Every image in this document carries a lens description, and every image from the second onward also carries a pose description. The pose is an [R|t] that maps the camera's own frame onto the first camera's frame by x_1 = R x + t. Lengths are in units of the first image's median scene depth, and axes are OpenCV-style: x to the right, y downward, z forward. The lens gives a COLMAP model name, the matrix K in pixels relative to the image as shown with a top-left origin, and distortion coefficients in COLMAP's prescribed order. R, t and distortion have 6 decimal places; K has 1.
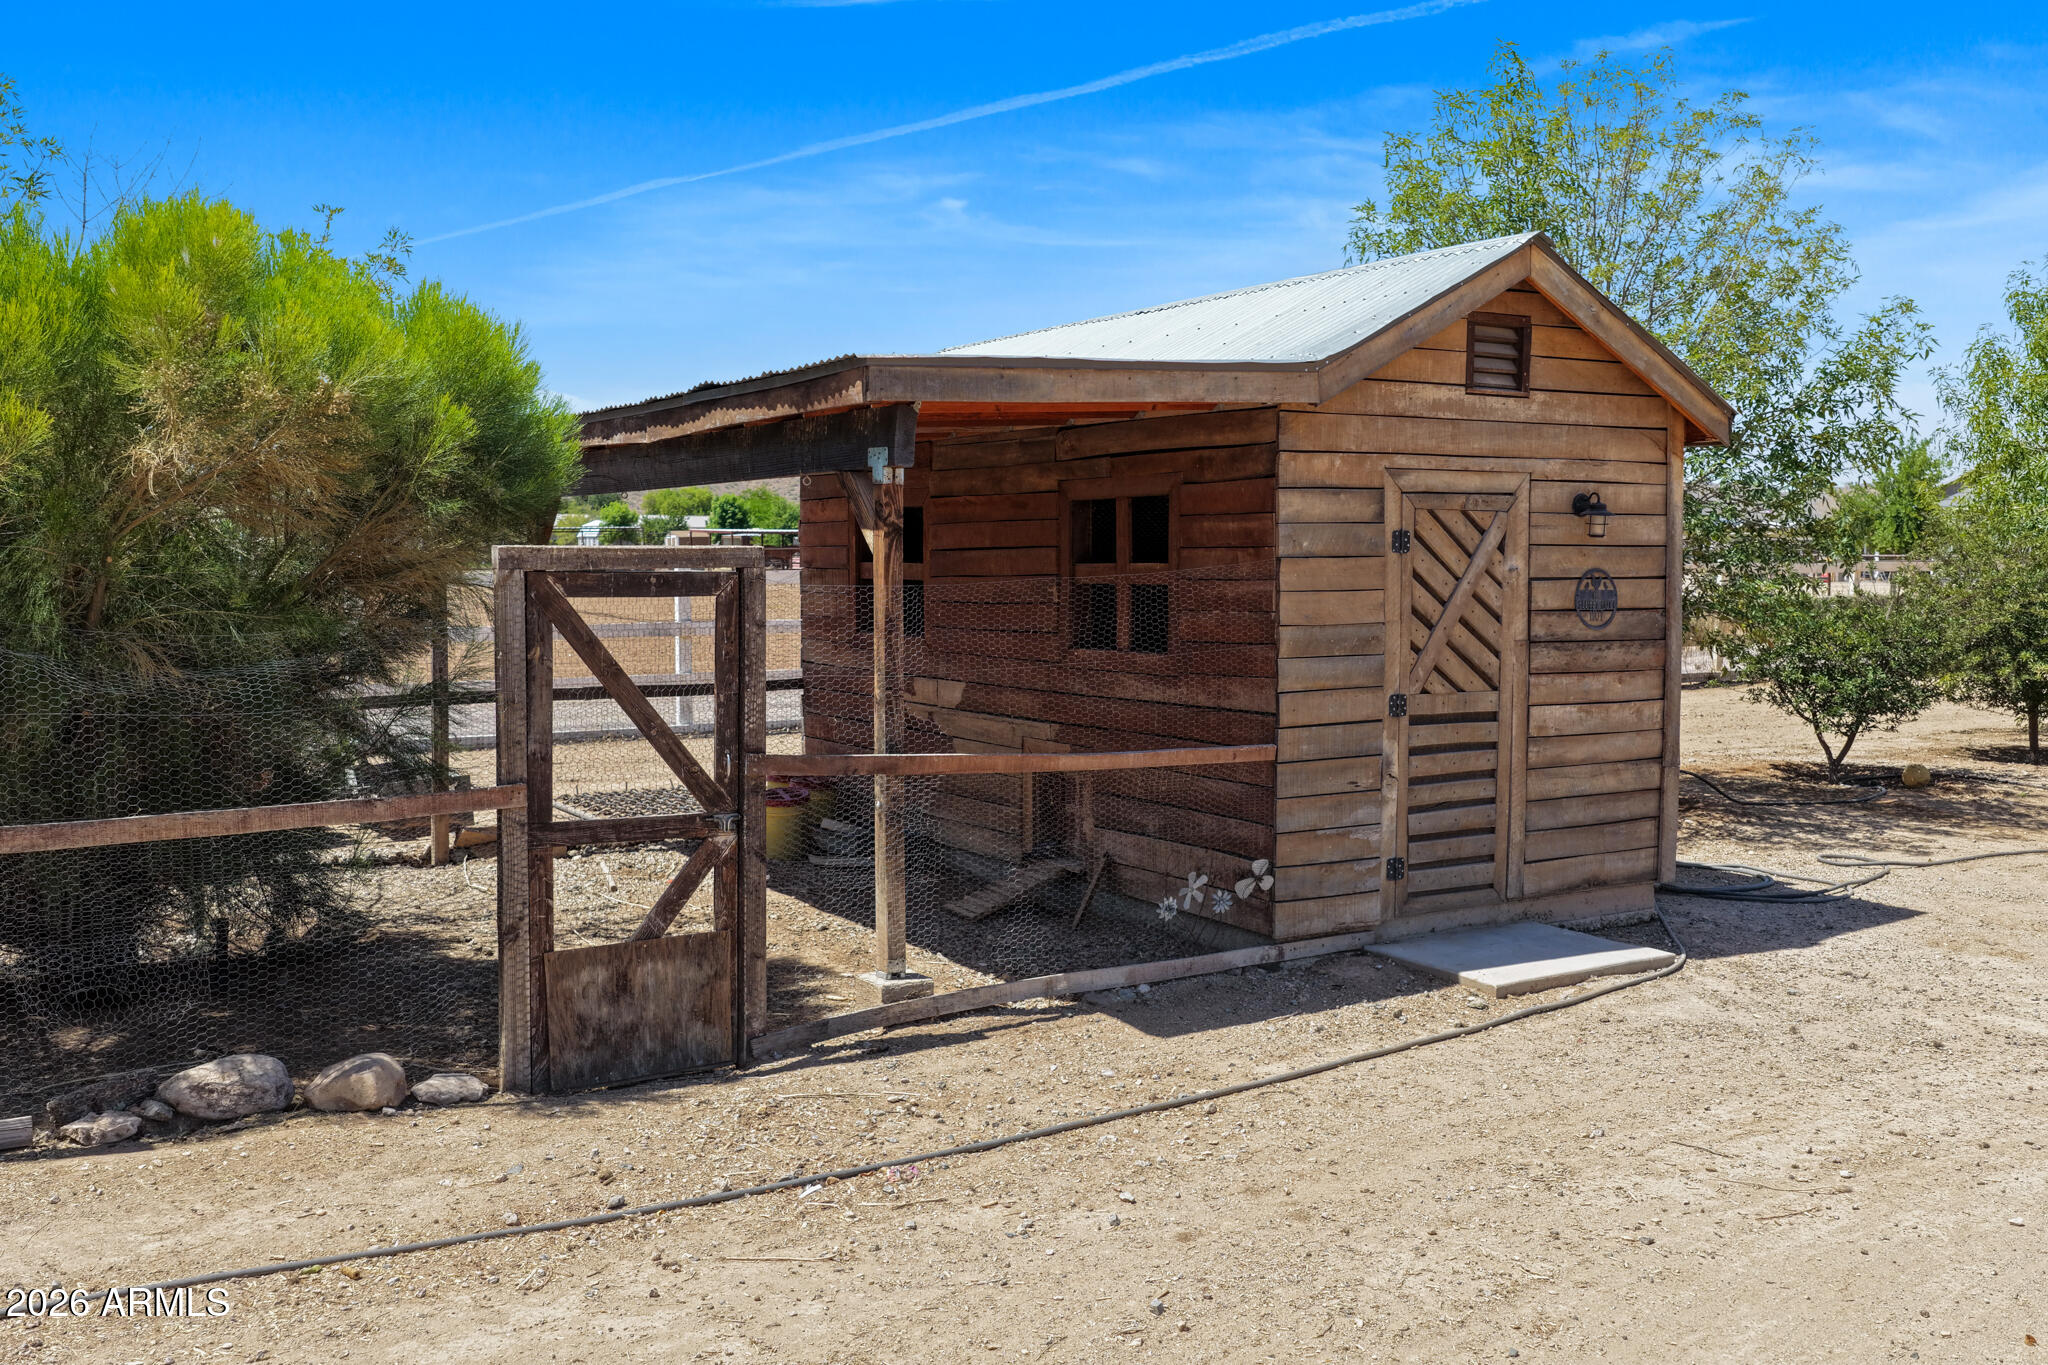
lens RADIAL K [[1914.5, 0, 1032.5], [0, 1914.5, 657.3], [0, 0, 1]] dist [-0.009499, 0.016159]
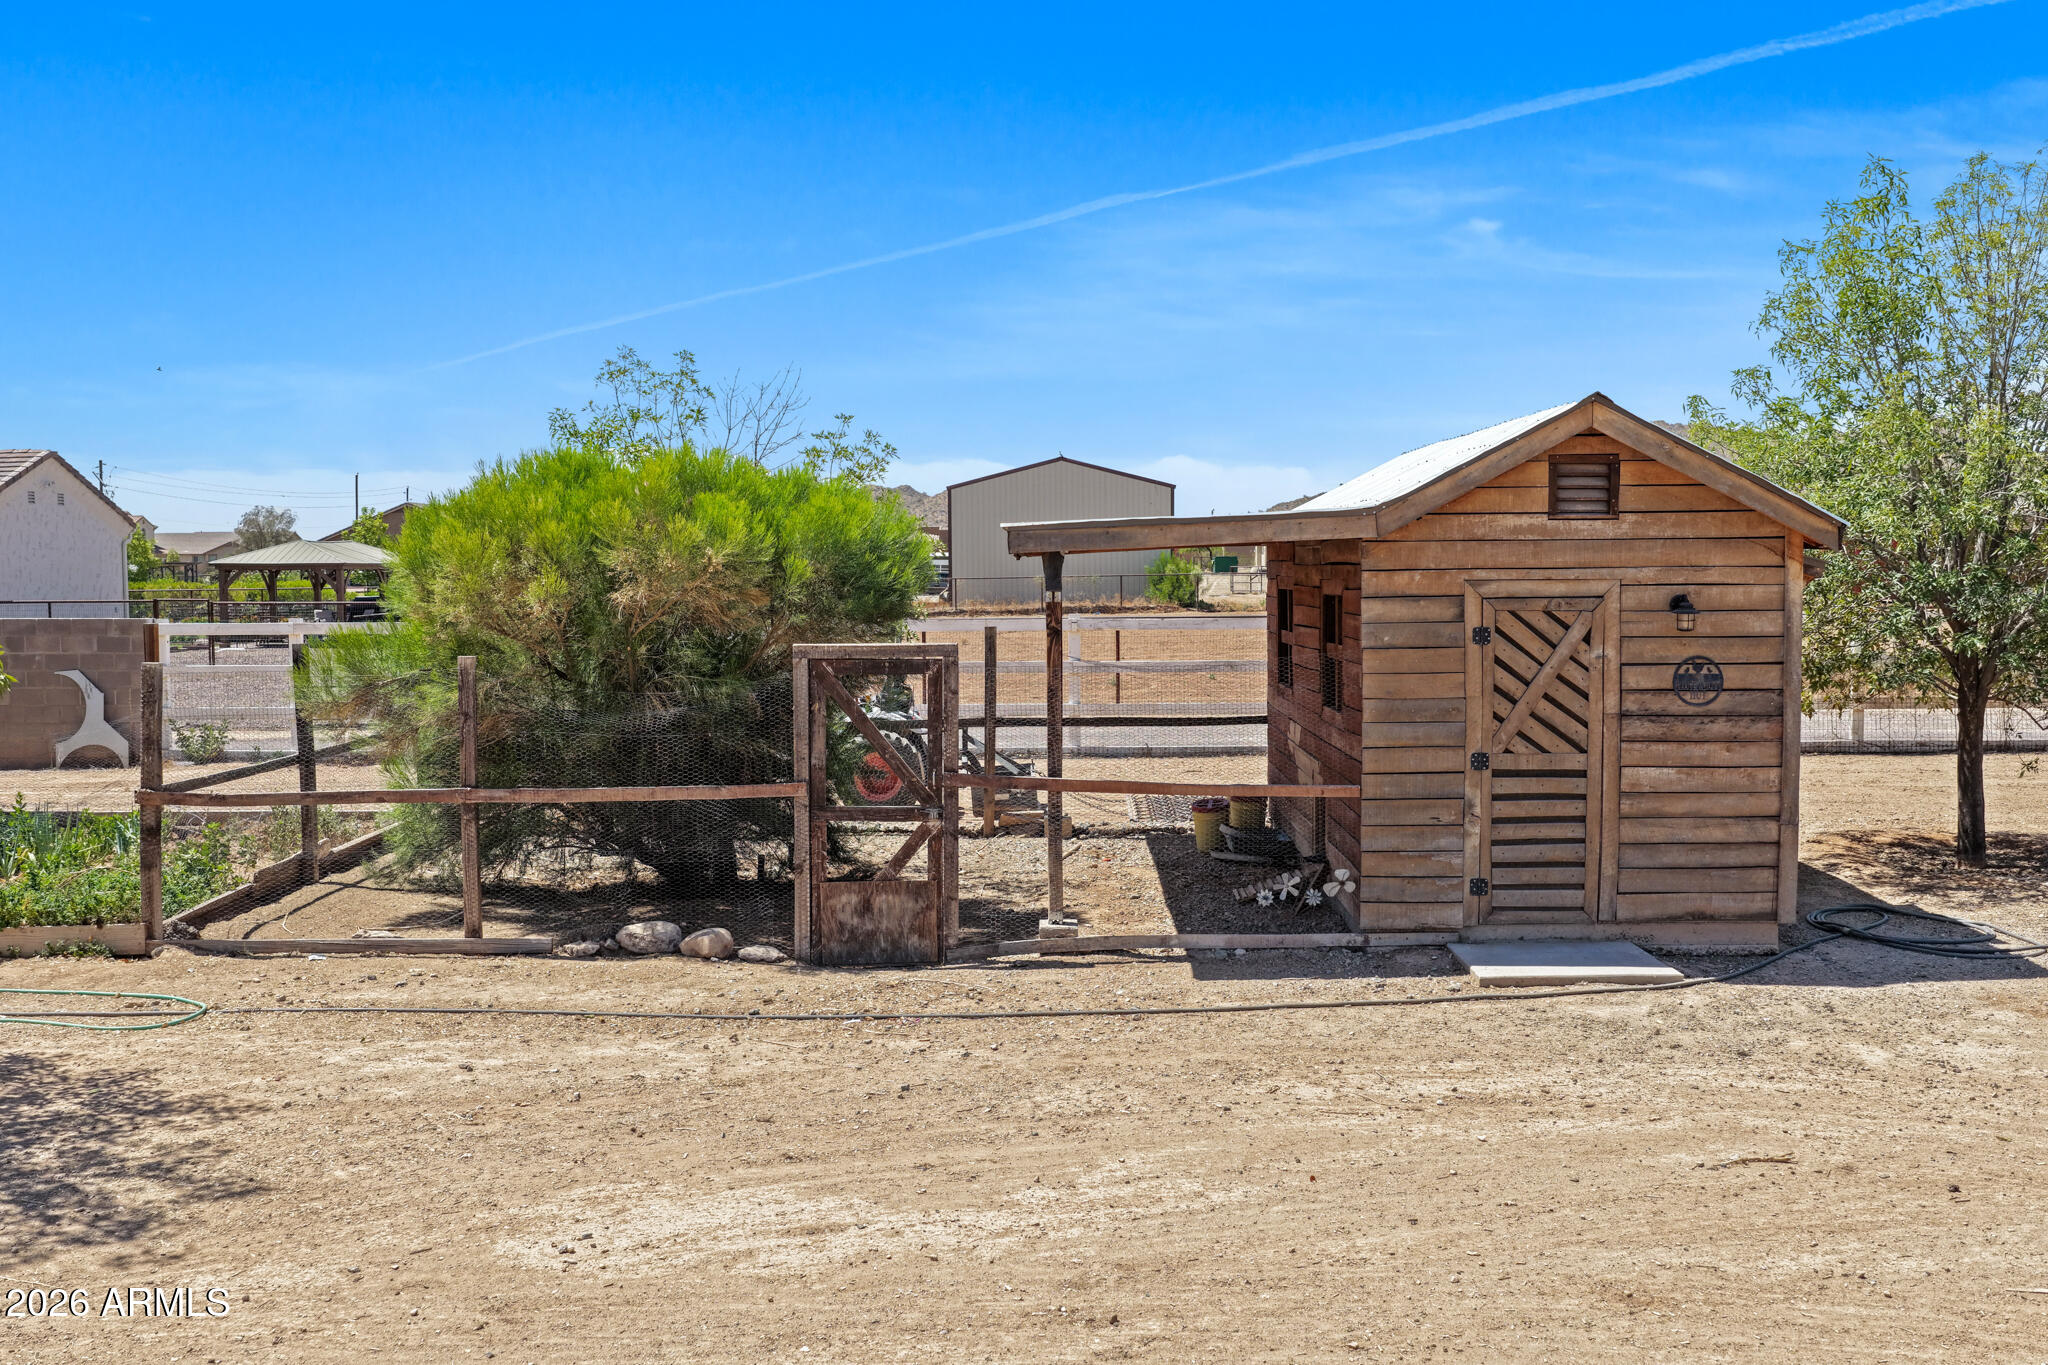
lens RADIAL K [[1914.5, 0, 1032.5], [0, 1914.5, 657.3], [0, 0, 1]] dist [-0.009499, 0.016159]
pose [[0.842830, 0.020022, -0.537808, 0.633477], [-0.021797, 0.999758, 0.003060, -0.042987], [0.537739, 0.009144, 0.843062, -0.261893]]
